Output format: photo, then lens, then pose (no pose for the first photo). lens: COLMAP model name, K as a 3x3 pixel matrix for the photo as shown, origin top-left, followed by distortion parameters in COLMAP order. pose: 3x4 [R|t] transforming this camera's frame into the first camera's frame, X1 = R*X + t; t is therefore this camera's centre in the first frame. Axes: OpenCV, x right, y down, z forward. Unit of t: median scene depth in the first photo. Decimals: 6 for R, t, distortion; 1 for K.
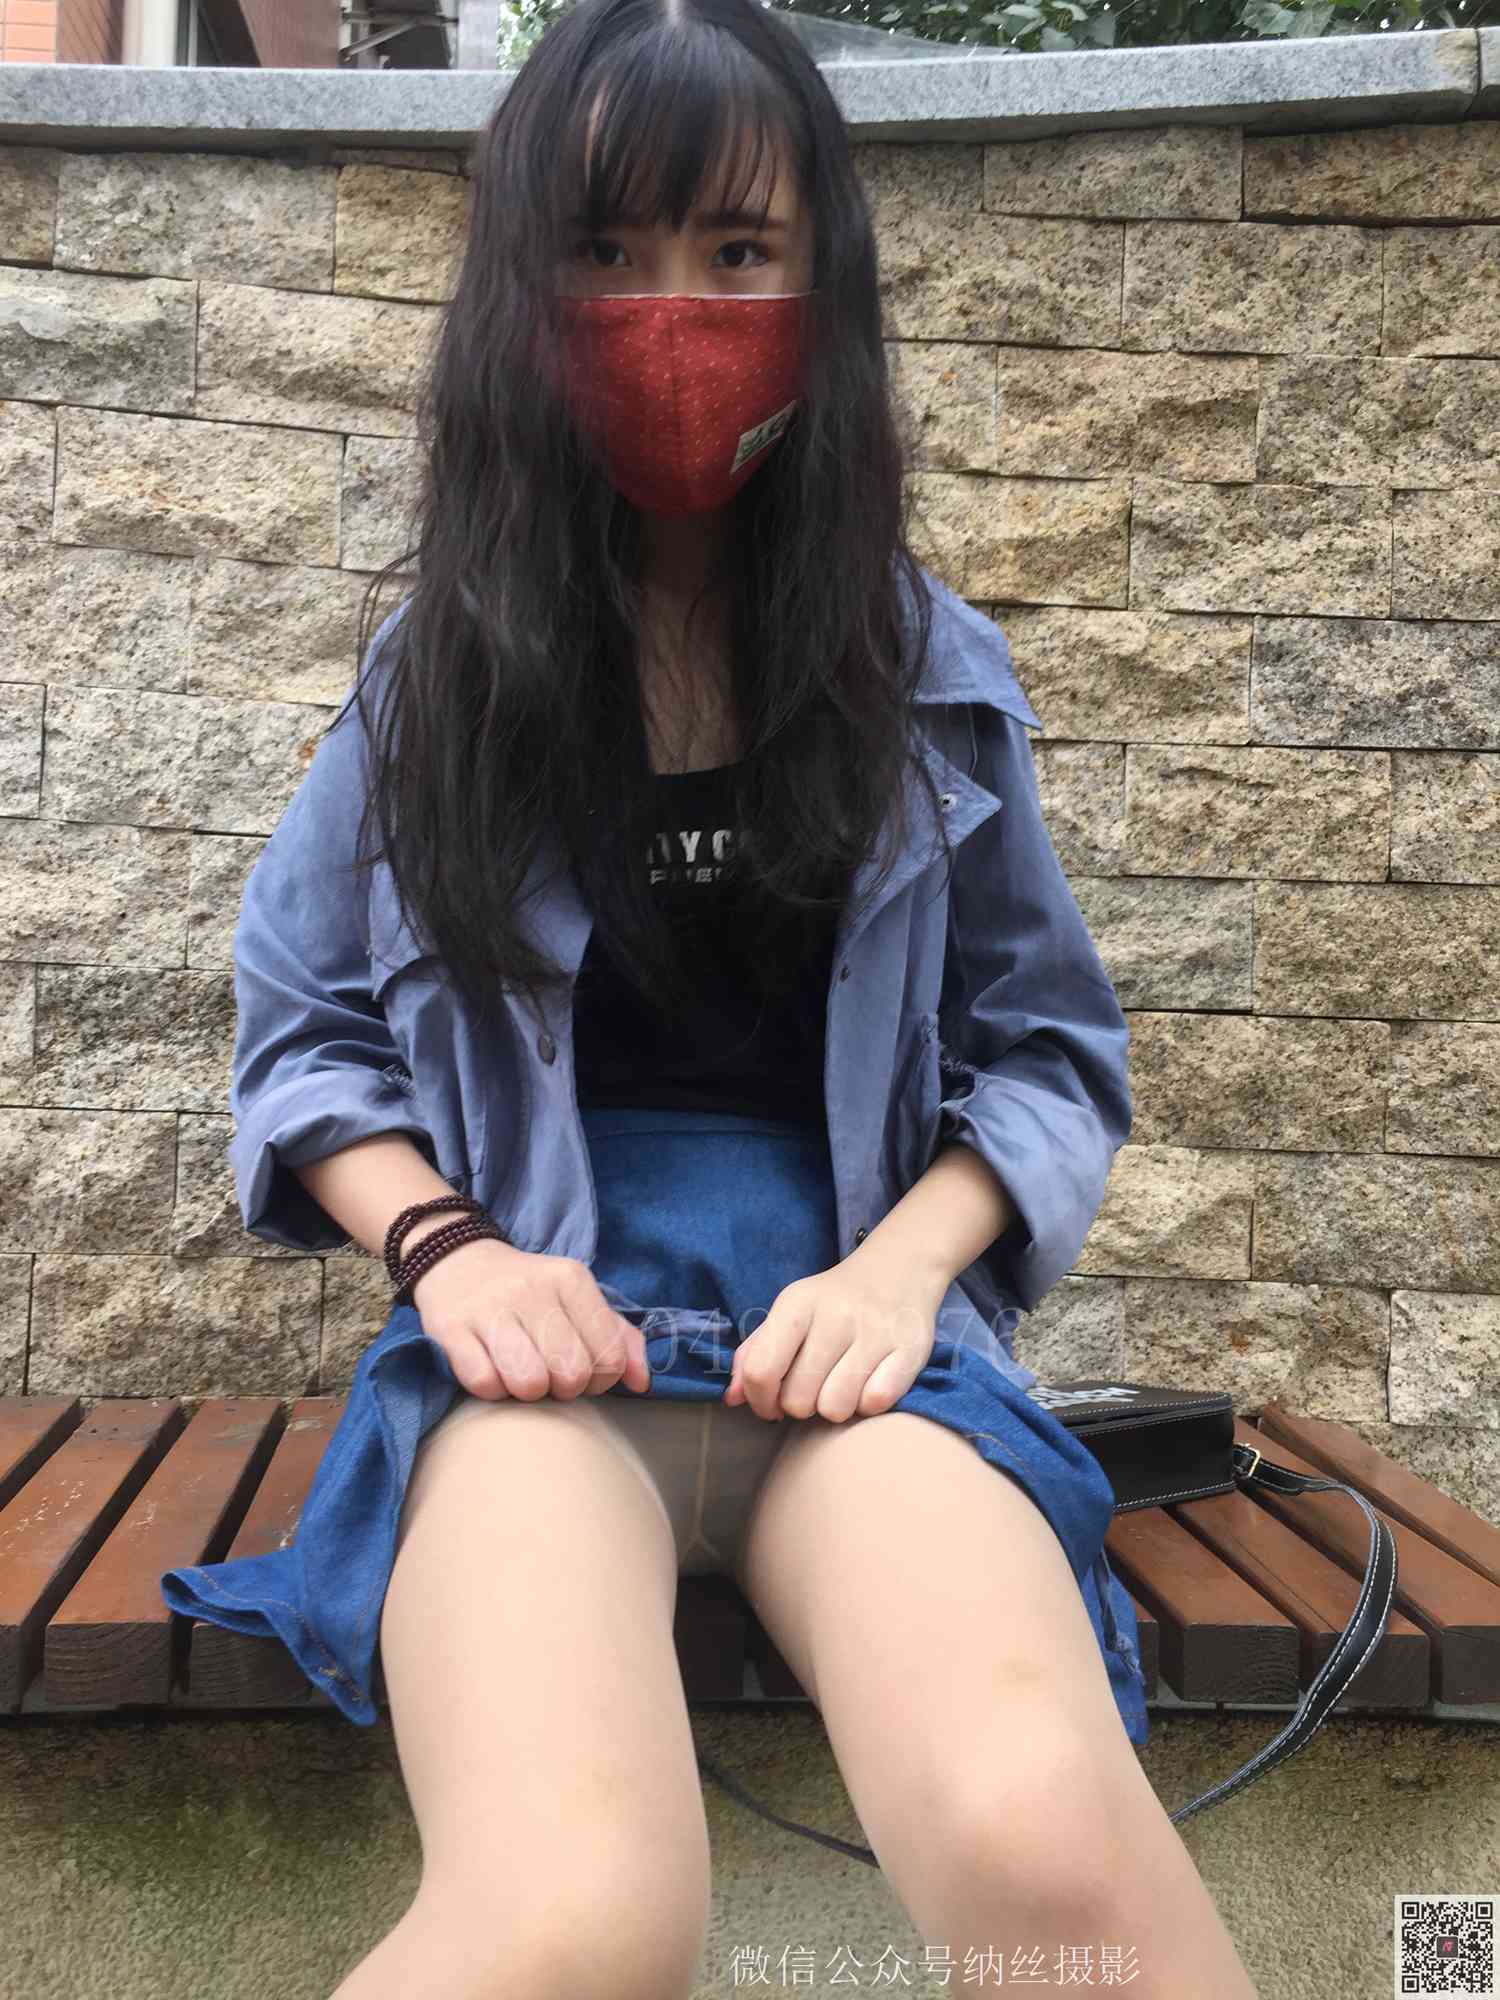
lens RADIAL K [[1708.2, 0, 715.4], [0, 1708.2, 1037.3], [0, 0, 1]] dist [0.070671, -0.099649]
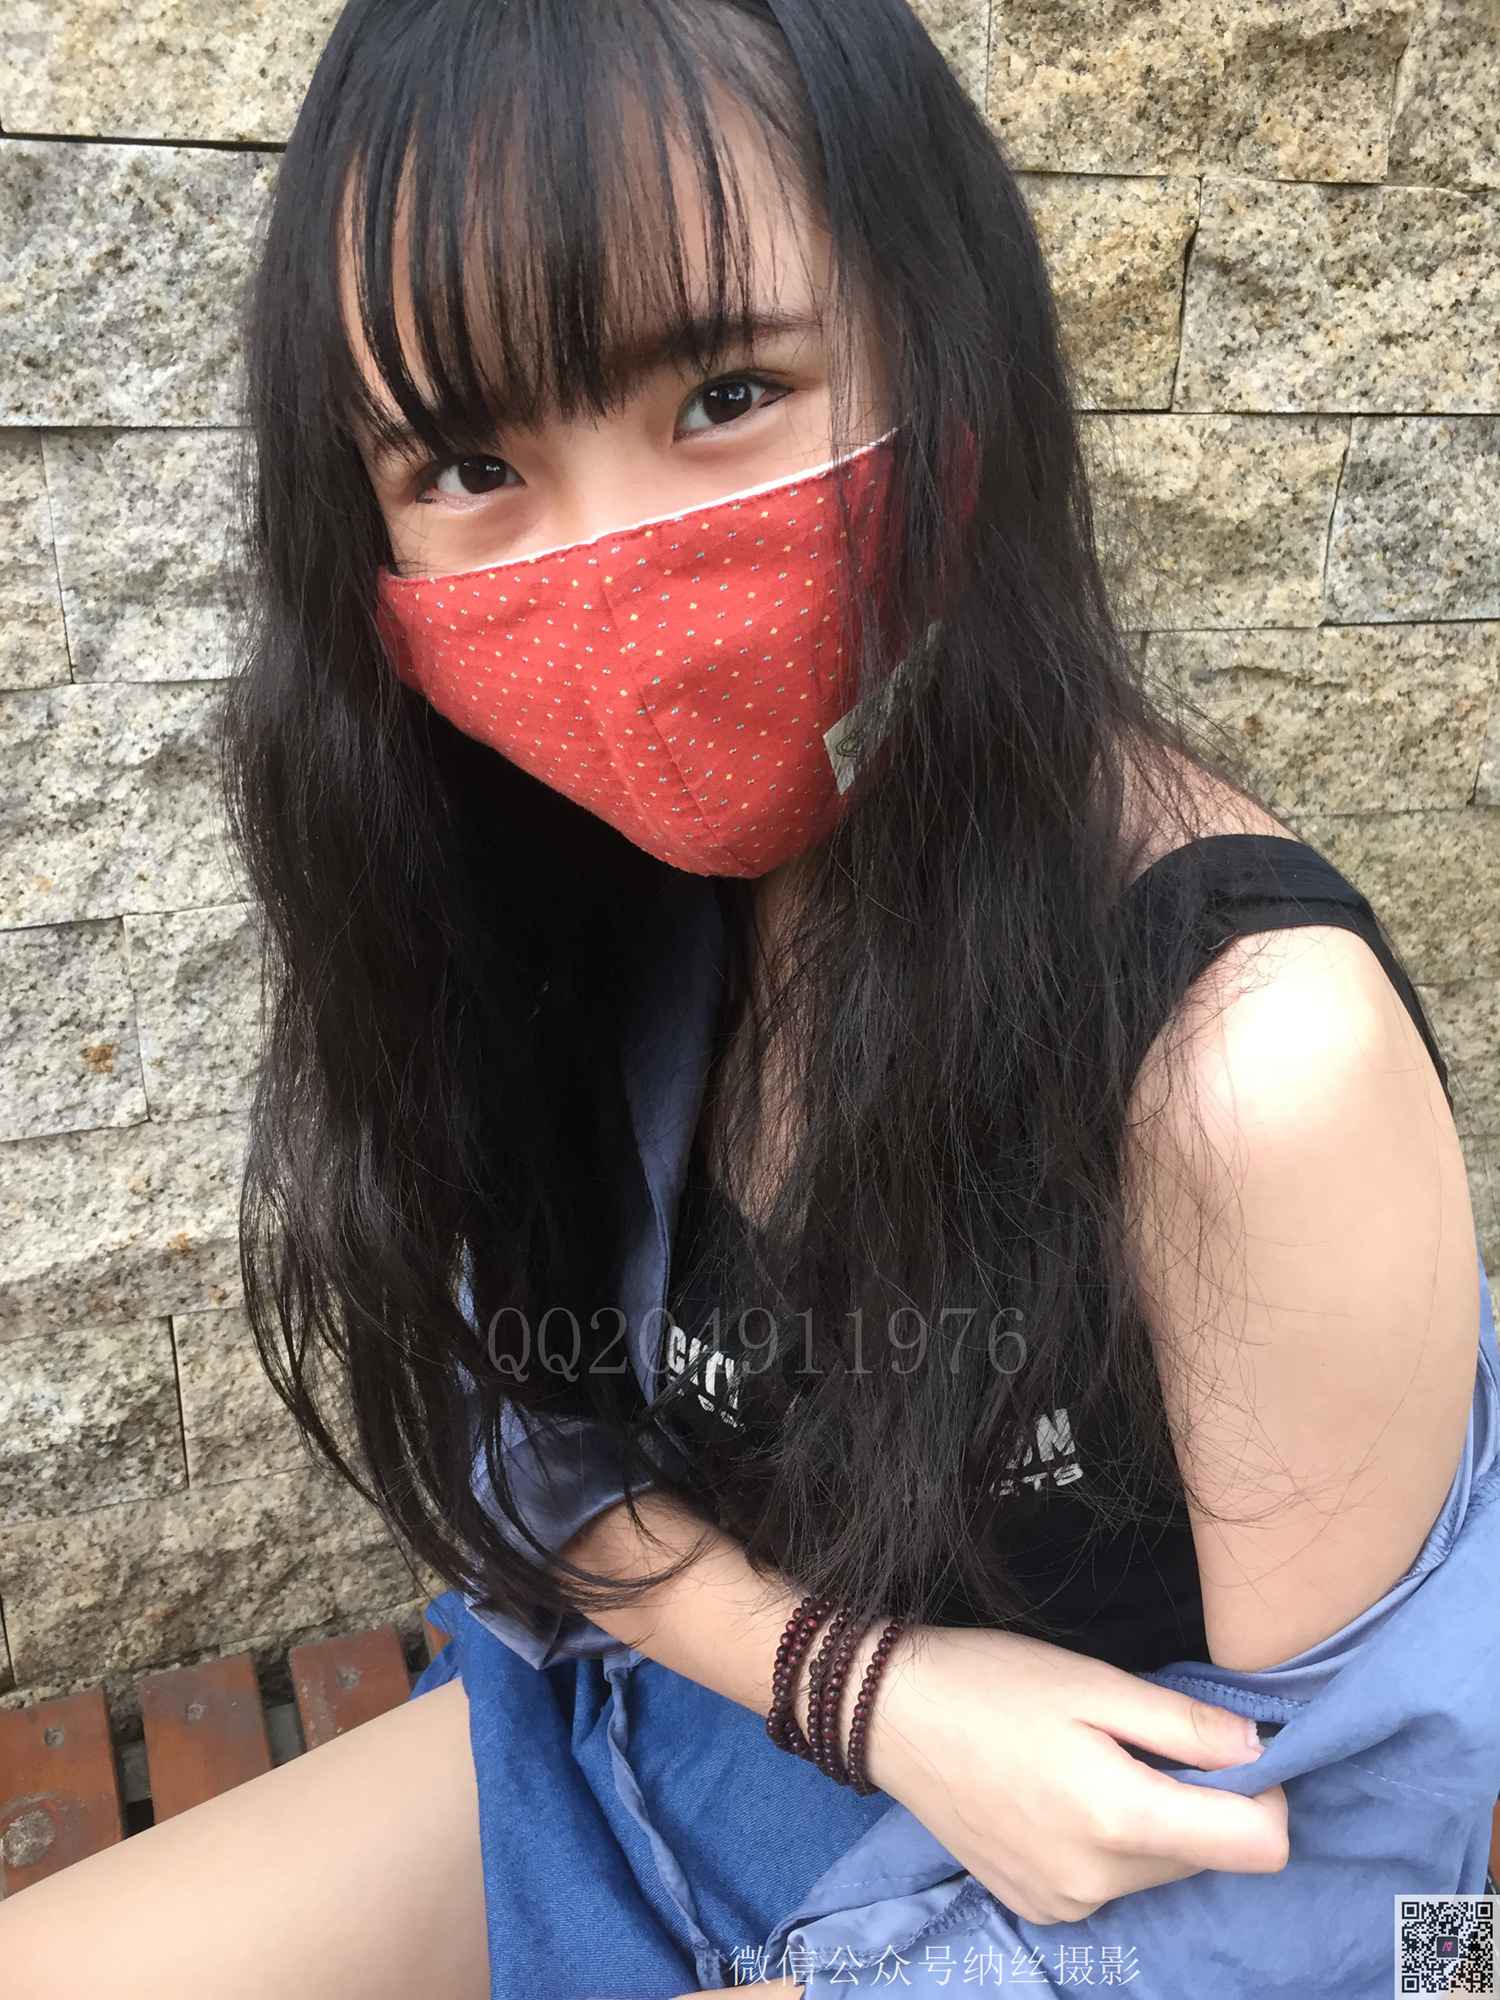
lens RADIAL K [[1708.2, 0, 756.2], [0, 1708.2, 988.1], [0, 0, 1]] dist [0.070671, -0.099649]
pose [[0.970906, -0.099228, 0.217933, -0.062254], [-0.001925, 0.906839, 0.421473, -0.326765], [-0.239452, -0.409630, 0.880265, 0.411071]]
